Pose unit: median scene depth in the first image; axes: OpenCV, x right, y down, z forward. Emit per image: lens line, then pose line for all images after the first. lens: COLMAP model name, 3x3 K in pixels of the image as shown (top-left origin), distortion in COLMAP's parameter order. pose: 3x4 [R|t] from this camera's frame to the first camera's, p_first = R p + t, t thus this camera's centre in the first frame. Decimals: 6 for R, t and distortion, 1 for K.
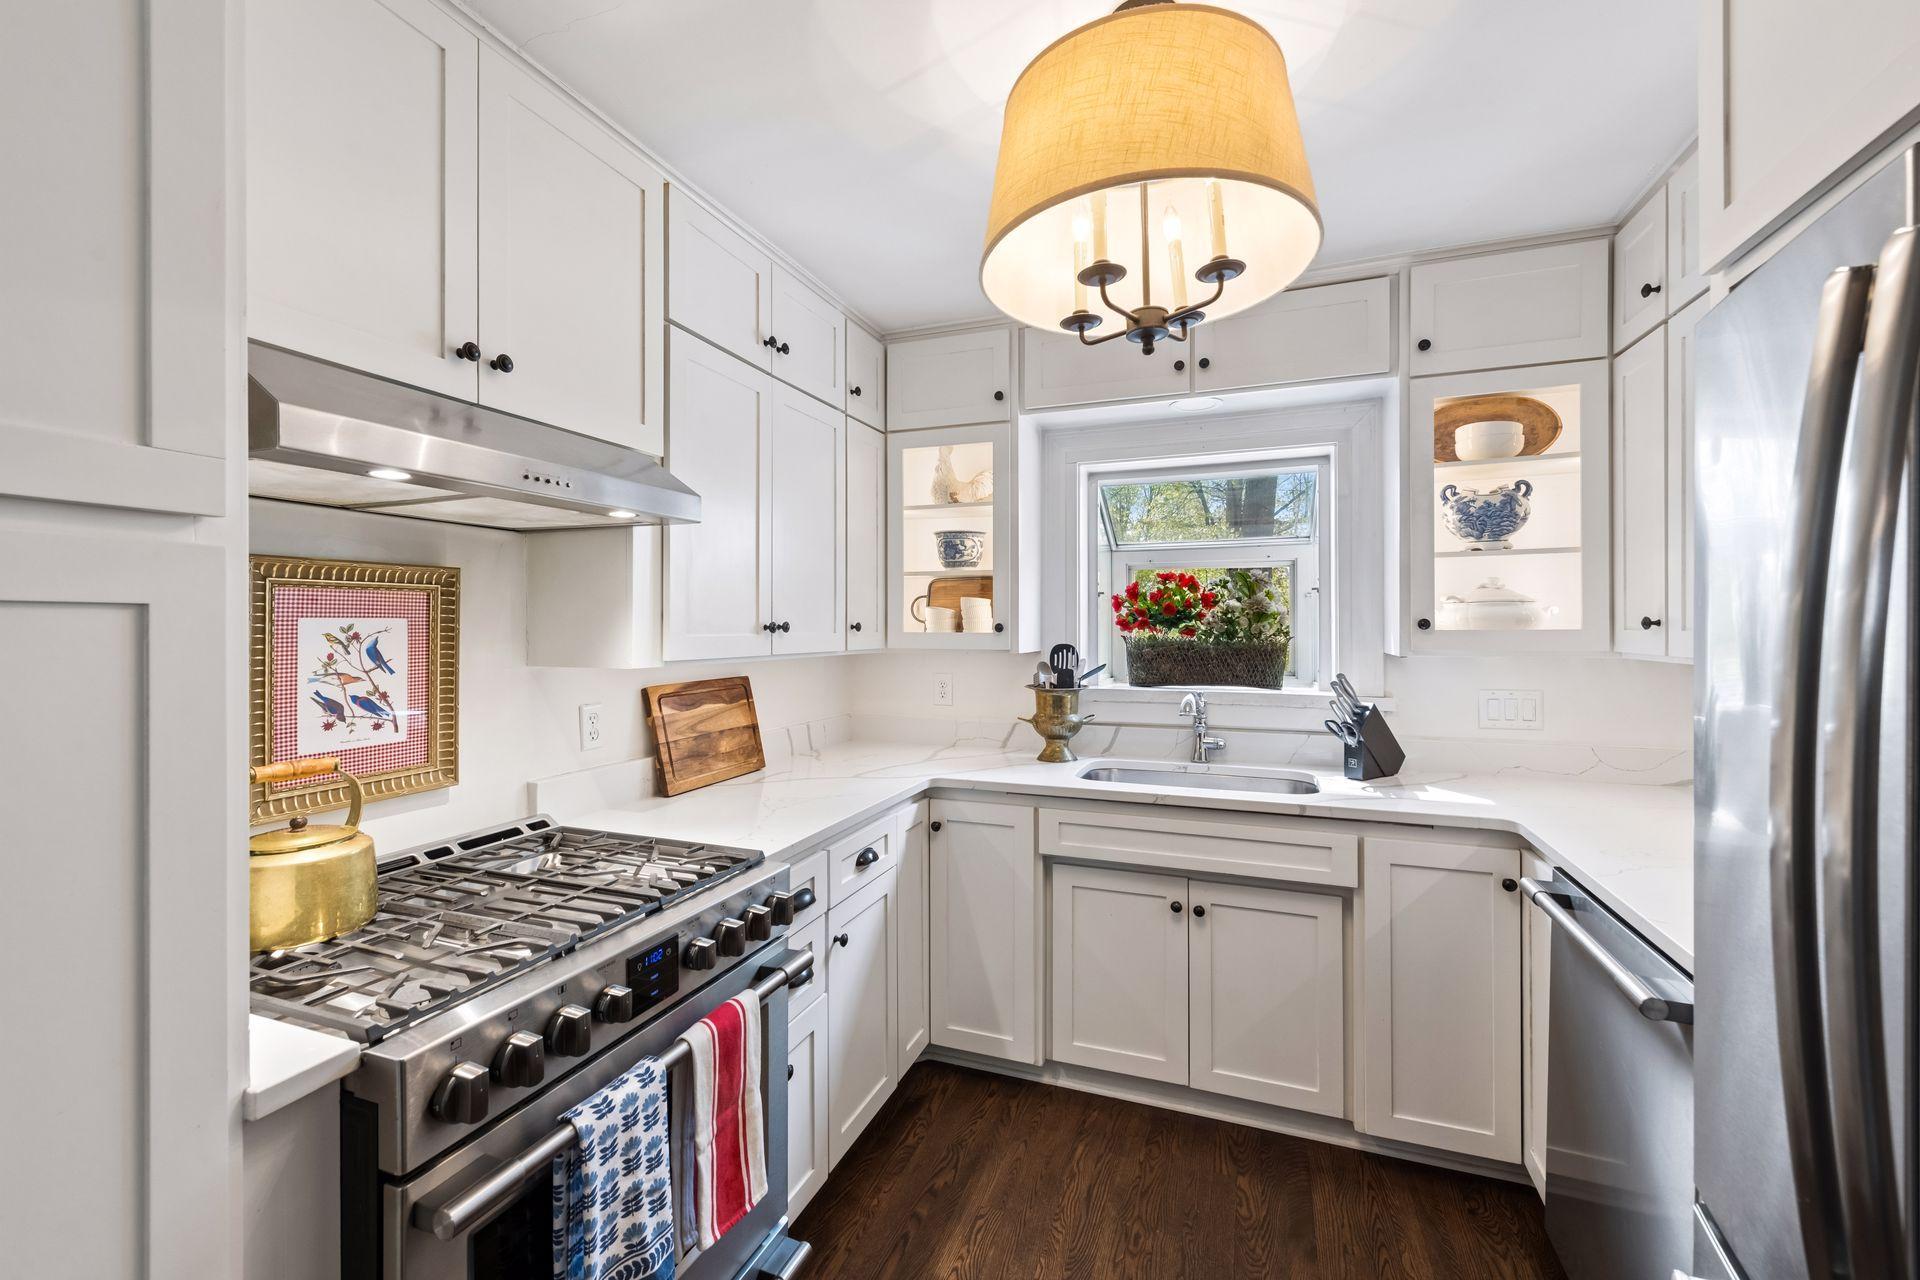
lens RADIAL K [[817.2, 0, 953.0], [0, 817.2, 633.6], [0, 0, 1]] dist [0.001196, 0.000189]
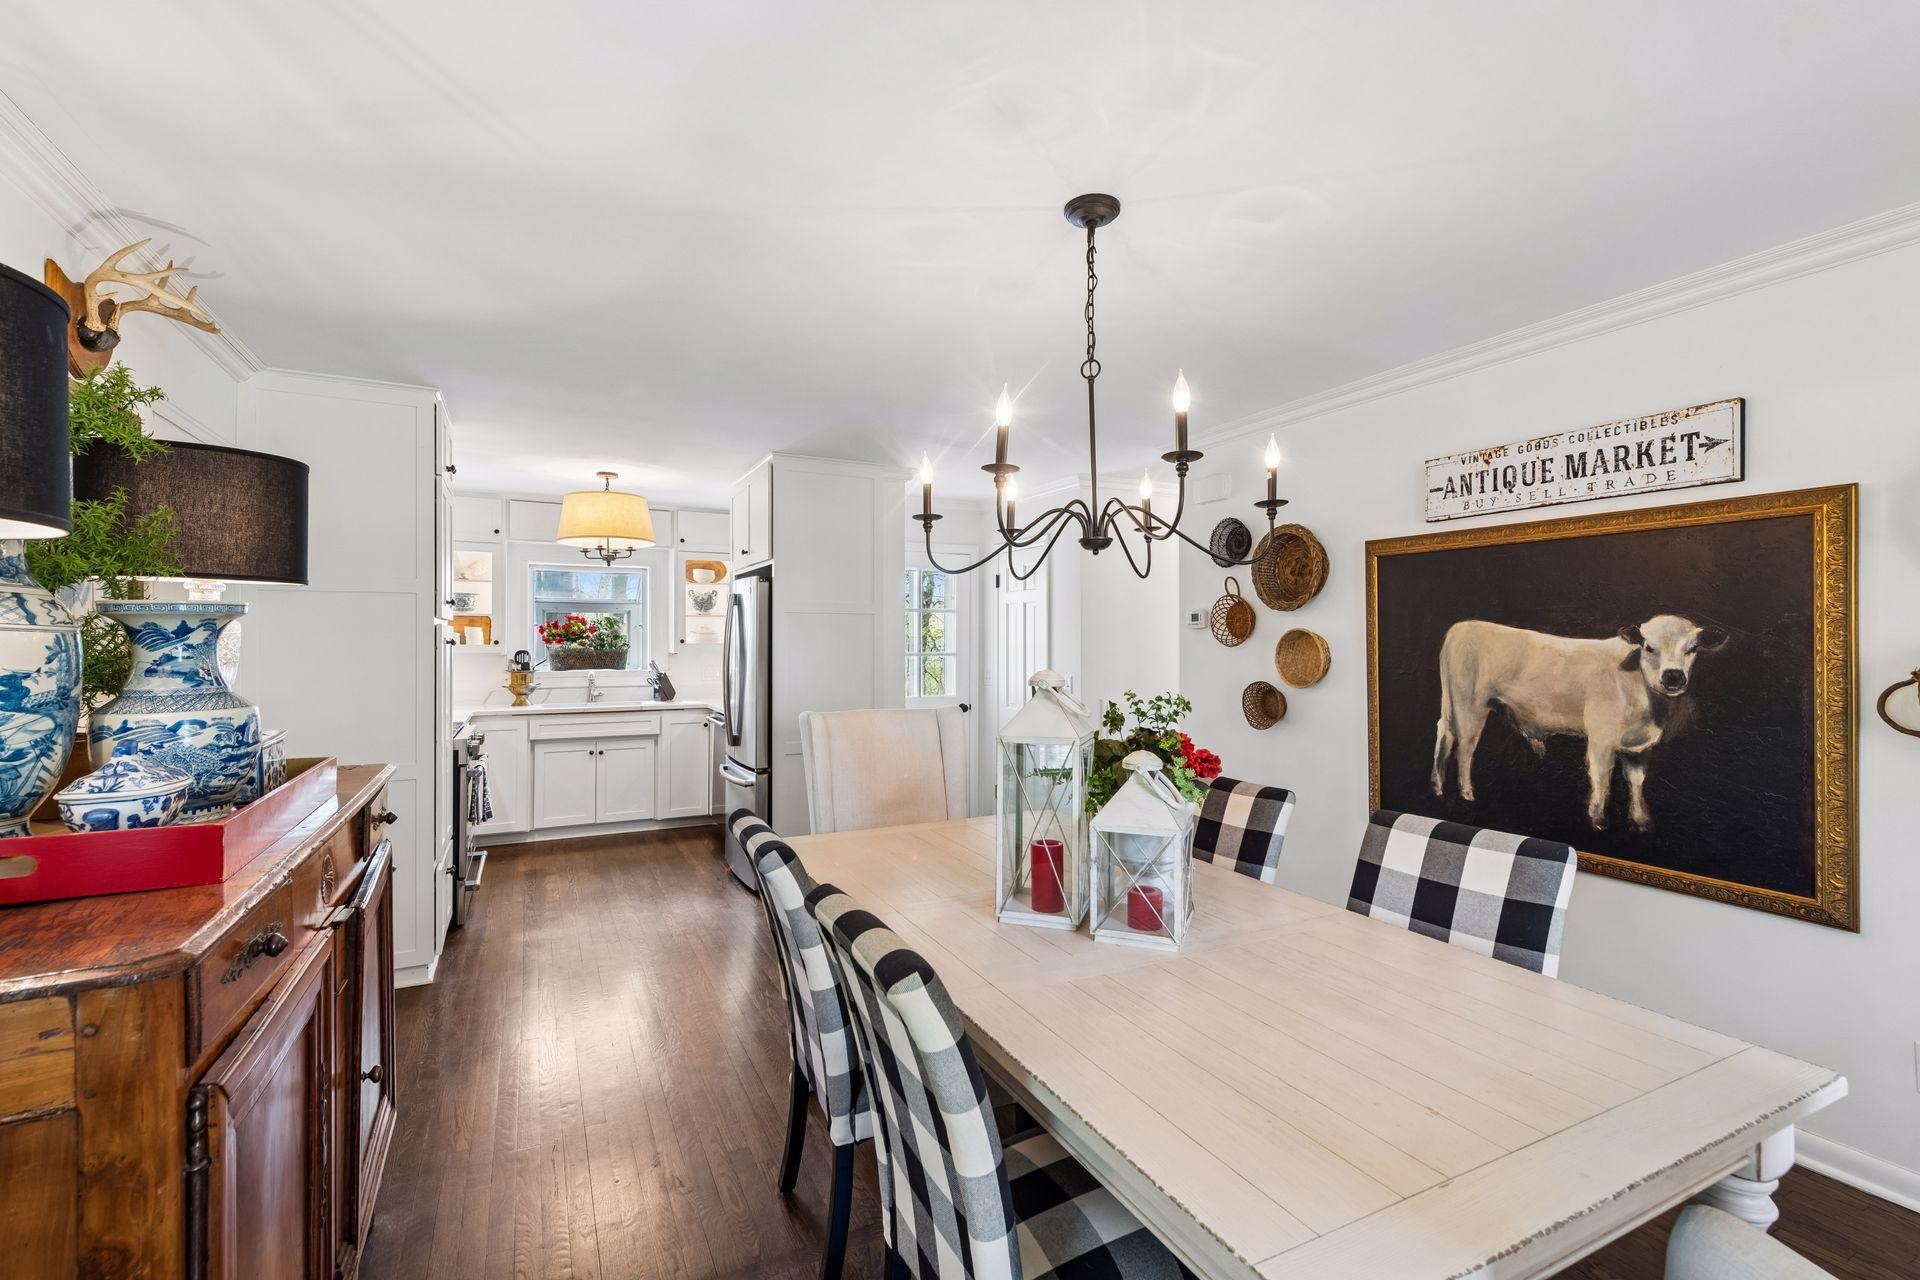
lens RADIAL K [[817.2, 0, 953.0], [0, 817.2, 633.6], [0, 0, 1]] dist [0.001196, 0.000189]
pose [[0.681926, 0.009880, 0.731355, -0.652047], [0.002966, 0.999863, -0.016273, 0.008125], [-0.731415, 0.013266, 0.681803, -1.235215]]
